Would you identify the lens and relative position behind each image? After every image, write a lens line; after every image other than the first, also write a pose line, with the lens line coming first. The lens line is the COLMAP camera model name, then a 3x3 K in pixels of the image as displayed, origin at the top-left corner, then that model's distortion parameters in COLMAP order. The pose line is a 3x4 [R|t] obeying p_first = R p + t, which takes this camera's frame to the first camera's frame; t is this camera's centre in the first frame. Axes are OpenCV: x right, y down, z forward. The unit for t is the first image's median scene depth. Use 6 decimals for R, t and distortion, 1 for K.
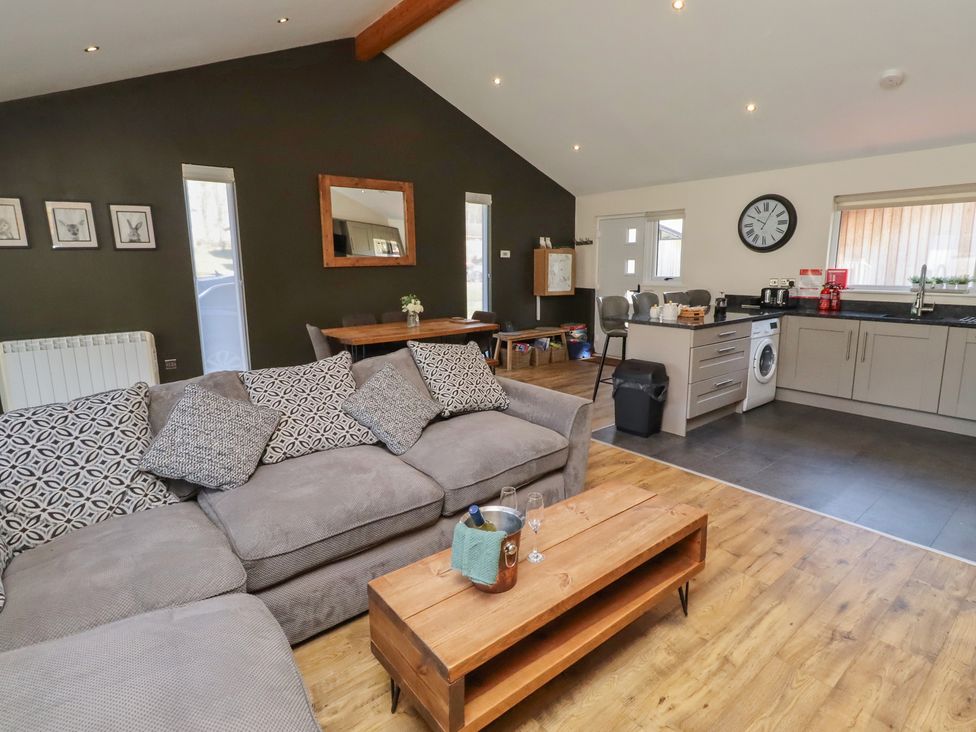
lens RADIAL K [[519.3, 0, 493.6], [0, 519.3, 353.5], [0, 0, 1]] dist [0.002270, -0.002000]
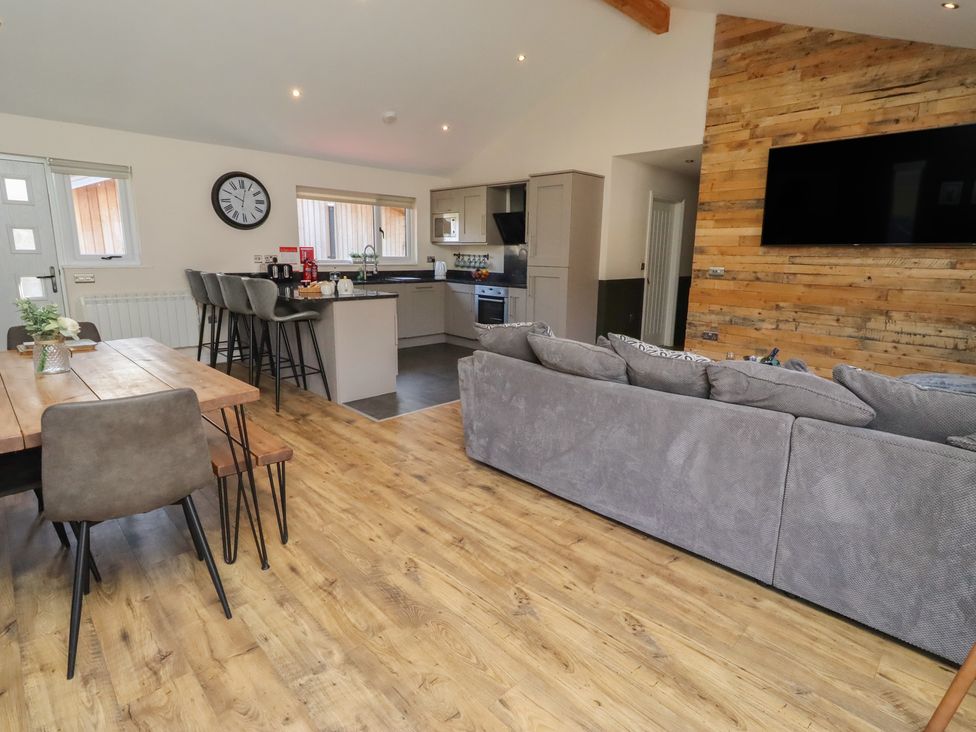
lens RADIAL K [[519.3, 0, 498.5], [0, 519.3, 352.7], [0, 0, 1]] dist [0.002270, -0.002000]
pose [[-0.098086, -0.185078, 0.977817, -0.612728], [0.154702, 0.967774, 0.198696, -0.093353], [-0.983080, 0.170759, -0.066293, 0.668954]]
